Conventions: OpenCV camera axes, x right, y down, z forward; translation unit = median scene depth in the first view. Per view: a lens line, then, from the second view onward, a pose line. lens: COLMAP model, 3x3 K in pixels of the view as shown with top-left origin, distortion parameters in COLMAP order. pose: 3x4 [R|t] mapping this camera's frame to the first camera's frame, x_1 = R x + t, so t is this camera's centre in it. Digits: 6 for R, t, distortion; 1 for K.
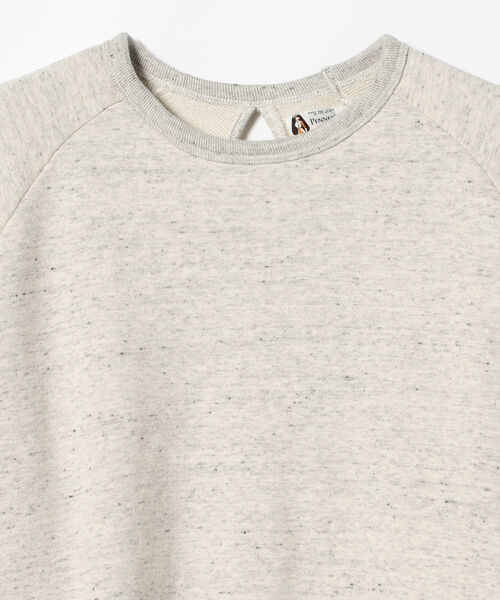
lens RADIAL K [[2409.8, 0, 250.5], [0, 2409.8, 299.5], [0, 0, 1]] dist [0.086365, 0.000000]
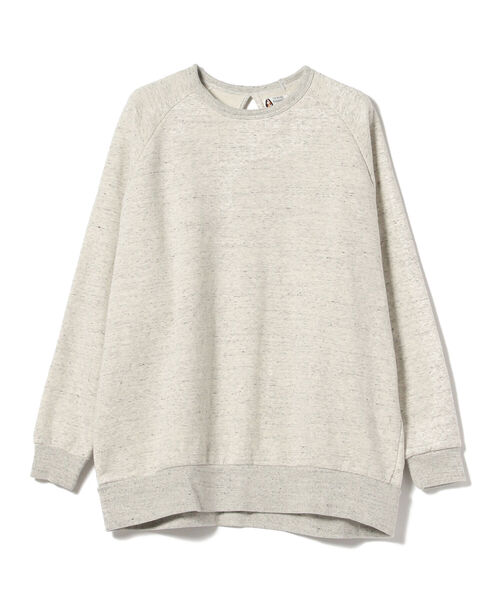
lens RADIAL K [[2409.8, 0, 248.5], [0, 2409.8, 302.0], [0, 0, 1]] dist [0.086365, 0.000000]
pose [[0.999977, 0.005601, -0.003866, 0.010684], [-0.005523, 0.999788, 0.019811, 0.078583], [0.003976, -0.019789, 0.999796, -1.412041]]
